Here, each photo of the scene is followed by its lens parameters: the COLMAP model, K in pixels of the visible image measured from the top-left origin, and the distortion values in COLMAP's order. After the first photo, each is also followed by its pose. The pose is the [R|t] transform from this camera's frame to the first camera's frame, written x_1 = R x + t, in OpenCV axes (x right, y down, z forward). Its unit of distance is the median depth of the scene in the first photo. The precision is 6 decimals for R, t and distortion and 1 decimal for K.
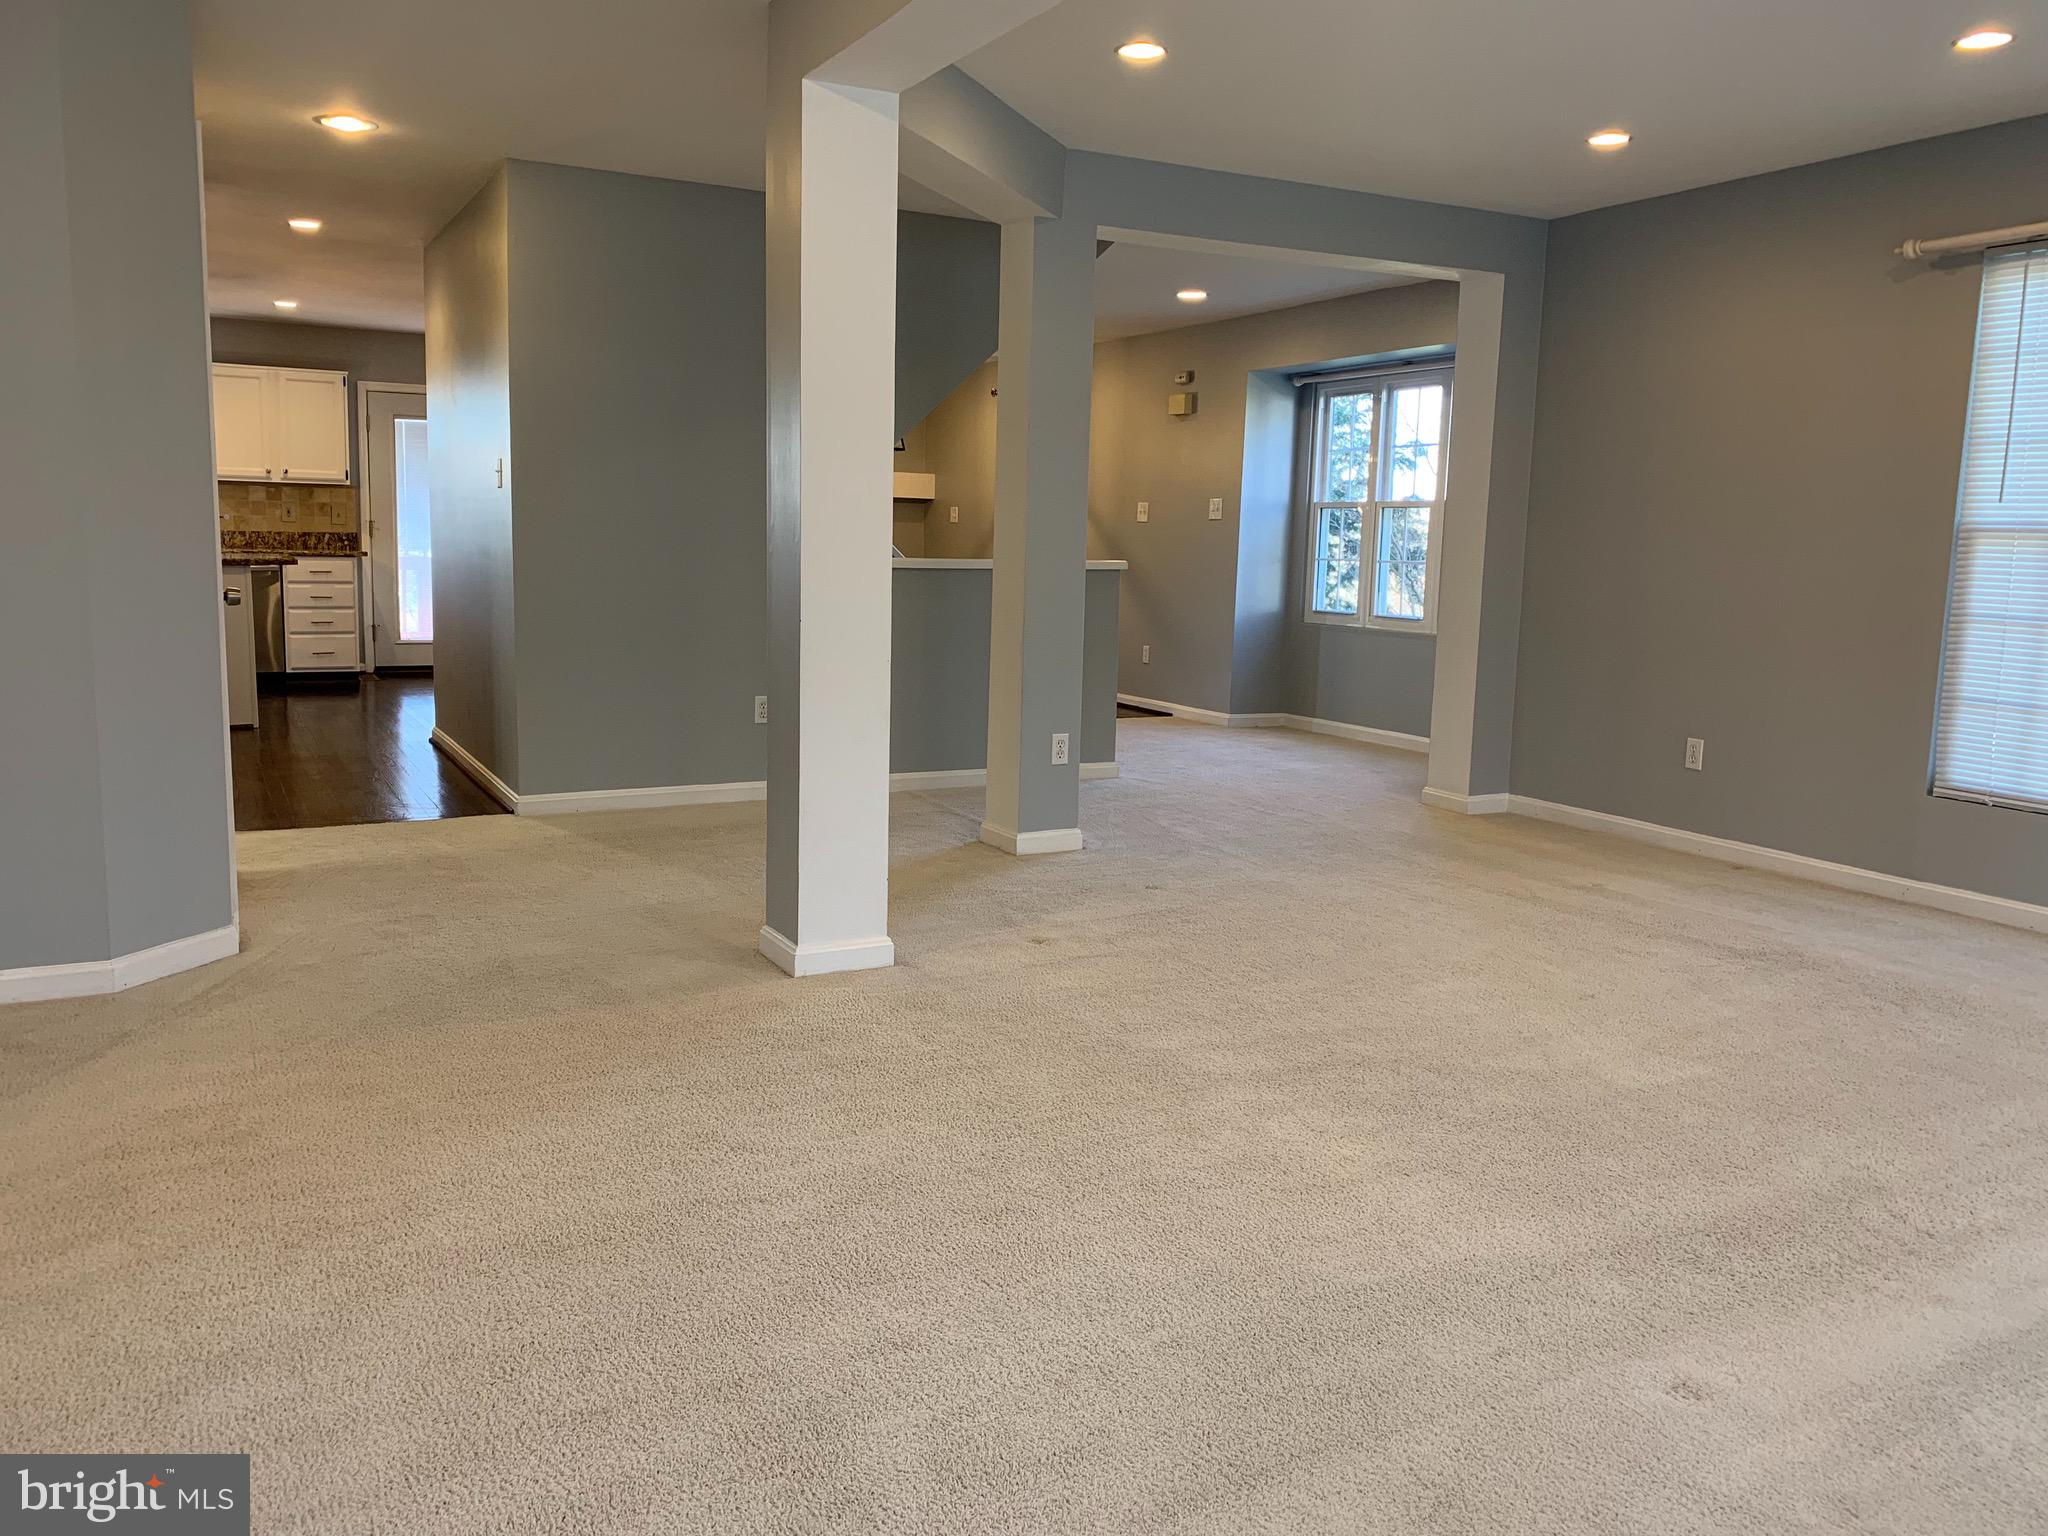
lens RADIAL K [[1562.8, 0, 1013.8], [0, 1562.8, 754.7], [0, 0, 1]] dist [0.057481, -0.065872]
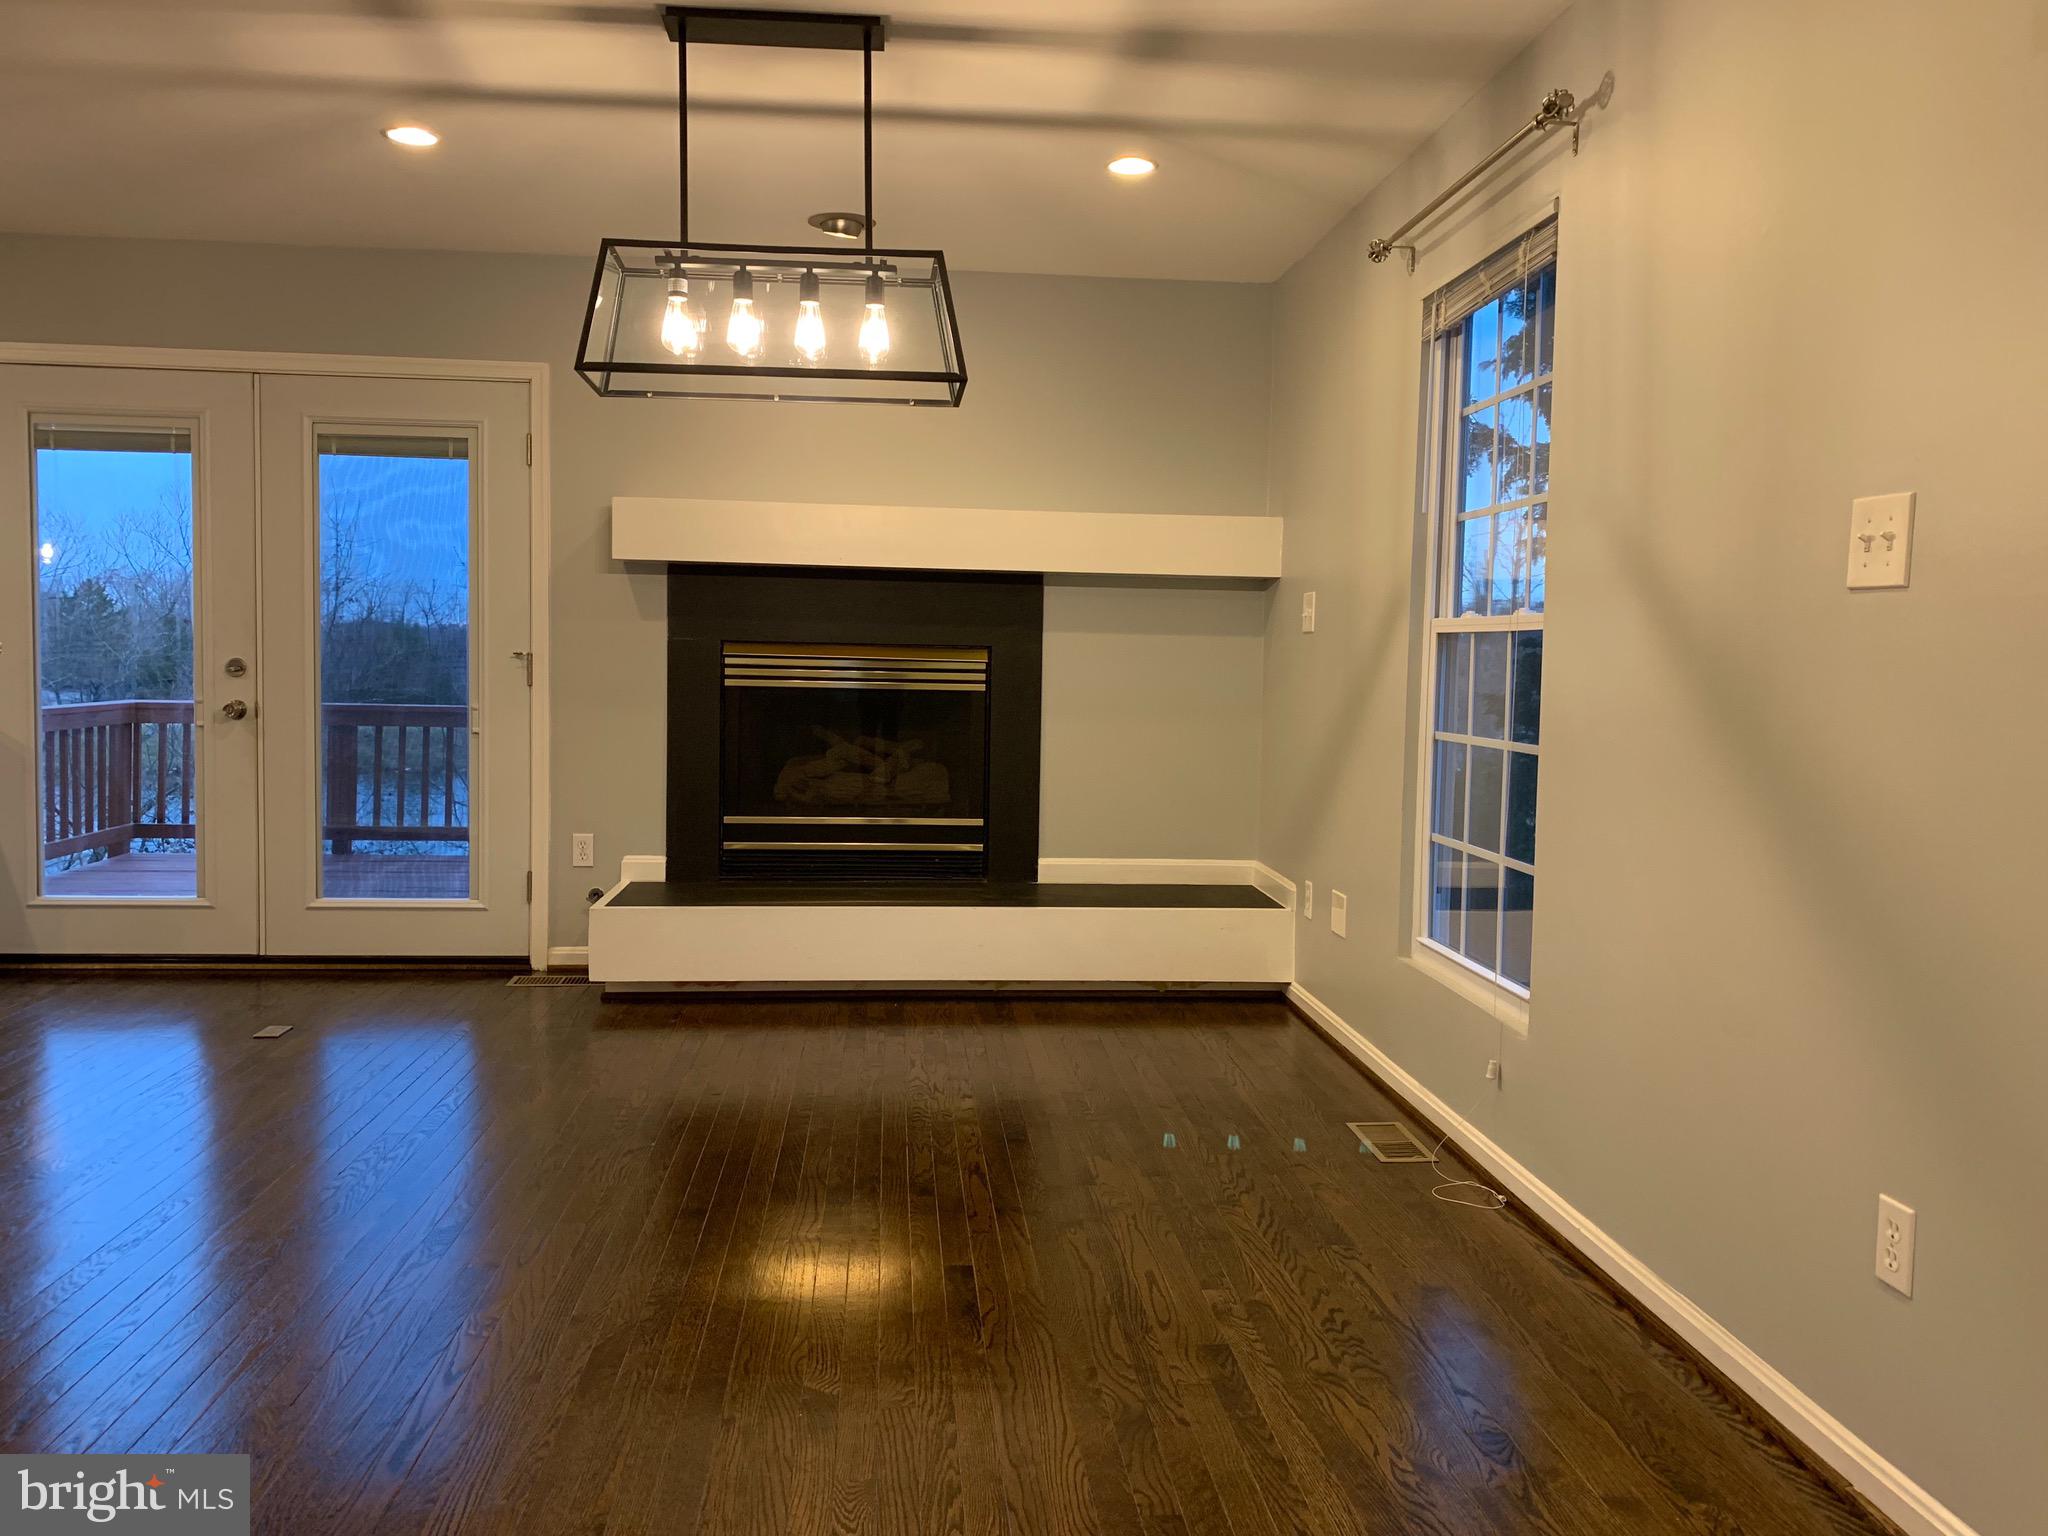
lens RADIAL K [[1562.8, 0, 1011.6], [0, 1562.8, 752.4], [0, 0, 1]] dist [0.057481, -0.065872]
pose [[0.916663, 0.015598, -0.399357, 0.064030], [-0.052224, 0.995345, -0.080995, -0.108546], [0.396235, 0.095101, 0.913211, 0.801828]]
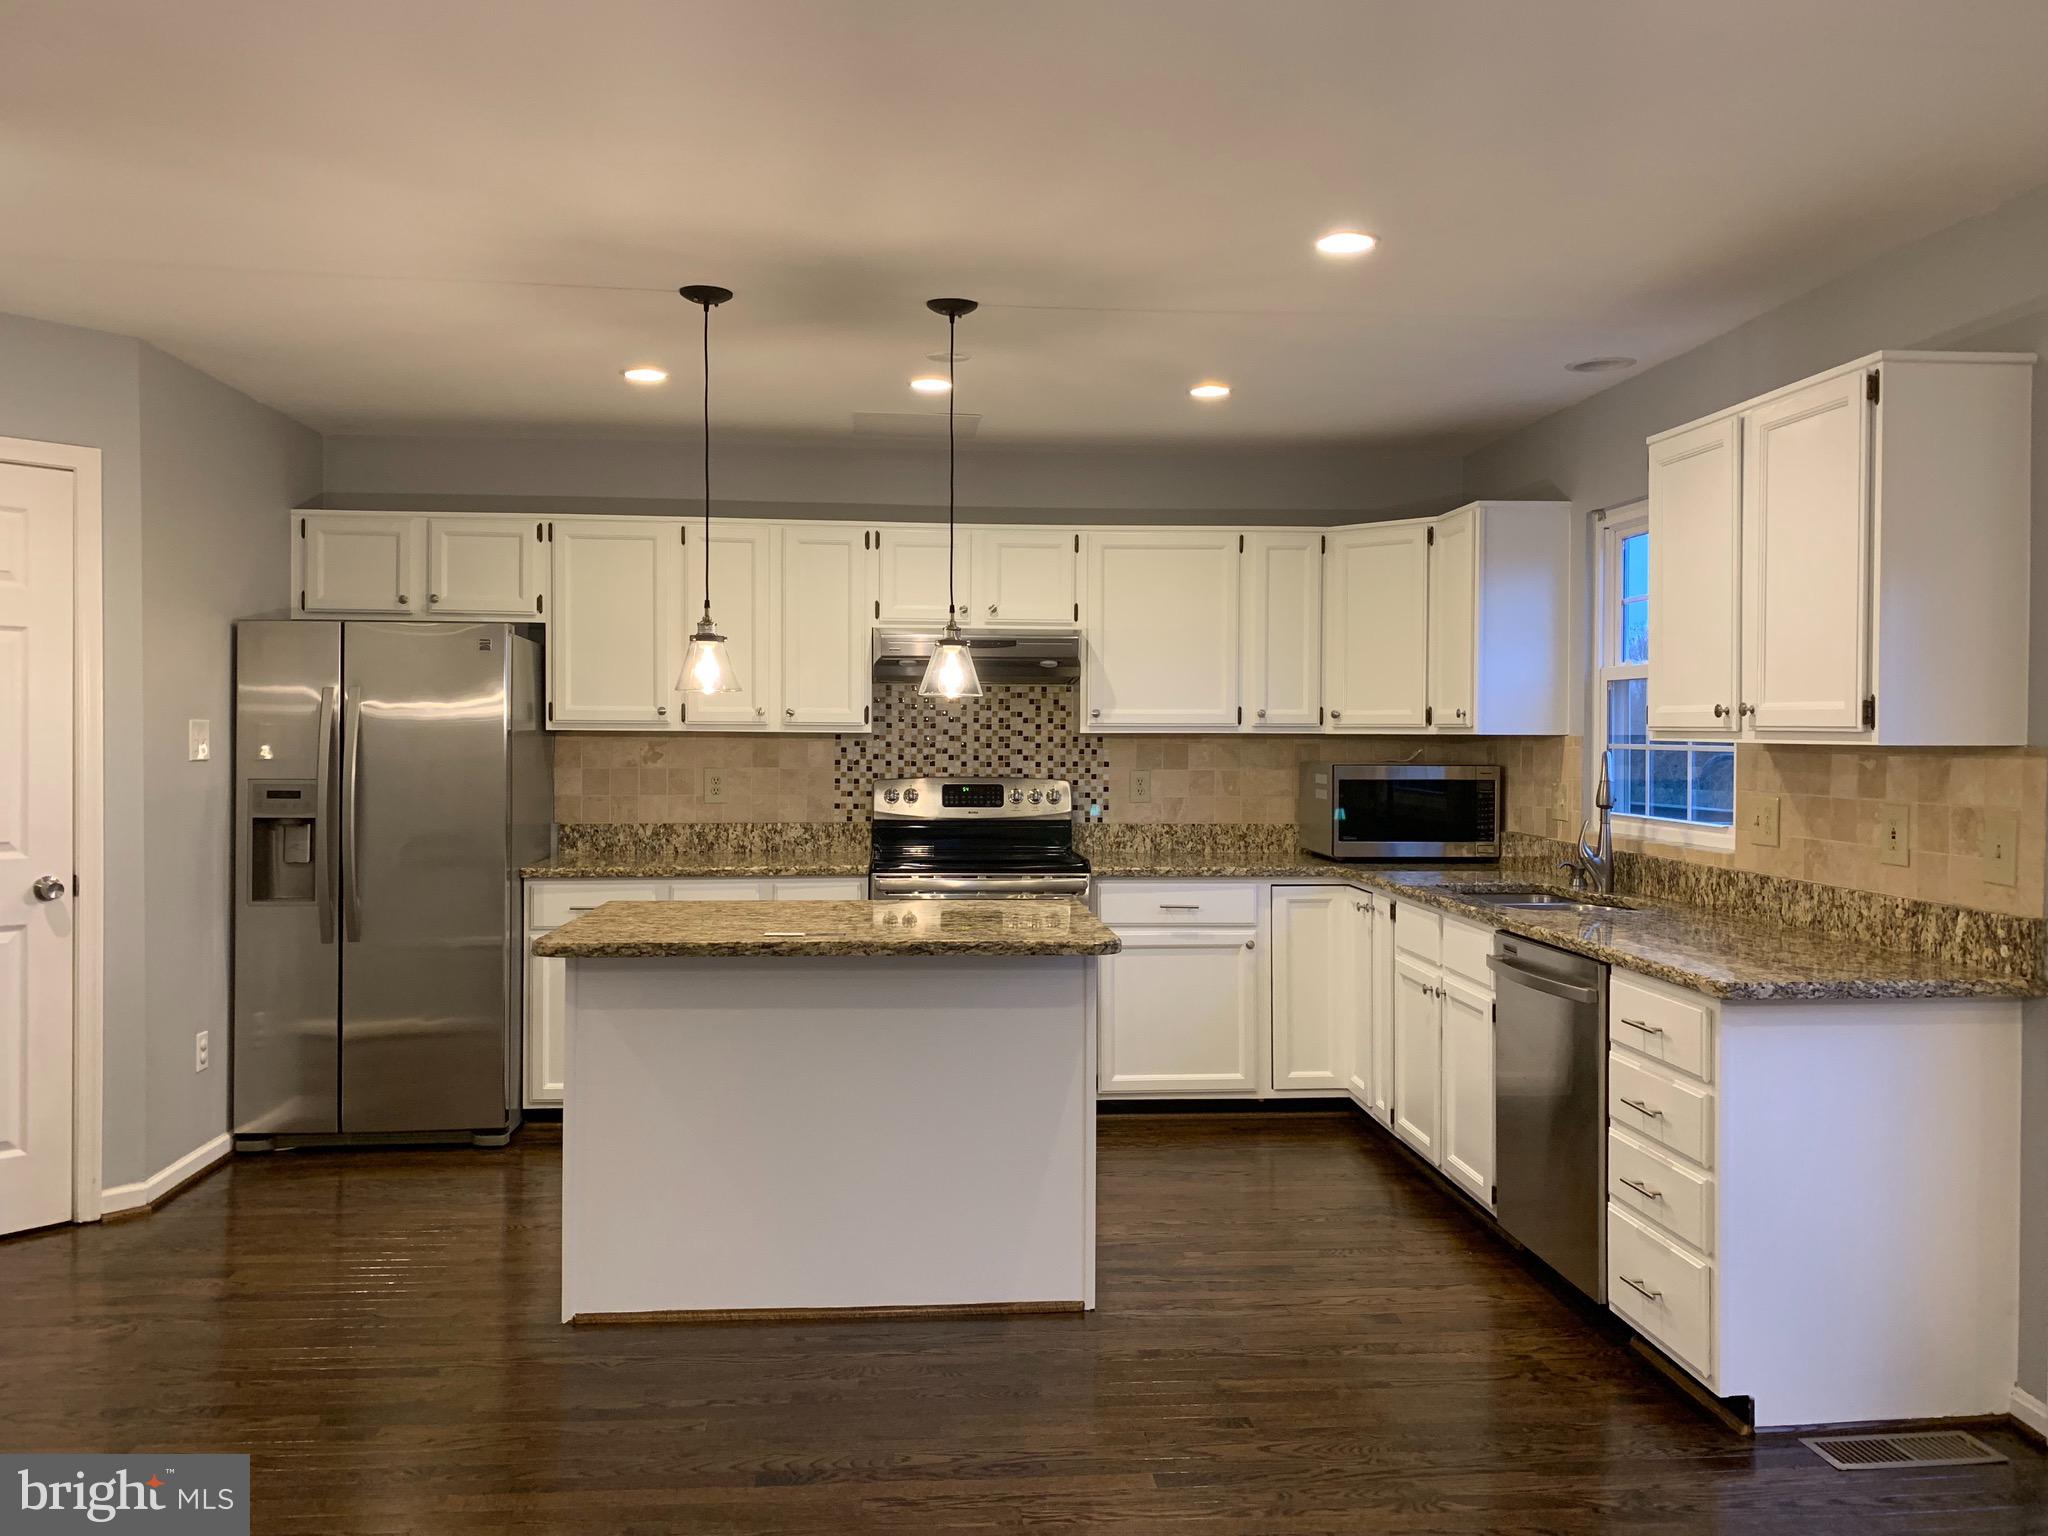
lens RADIAL K [[1562.8, 0, 1034.6], [0, 1562.8, 751.2], [0, 0, 1]] dist [0.057481, -0.065872]
pose [[-0.392982, -0.015052, -0.919423, -0.115224], [-0.144325, 0.988483, 0.045505, -0.180233], [0.908149, 0.150578, -0.390629, 1.087916]]
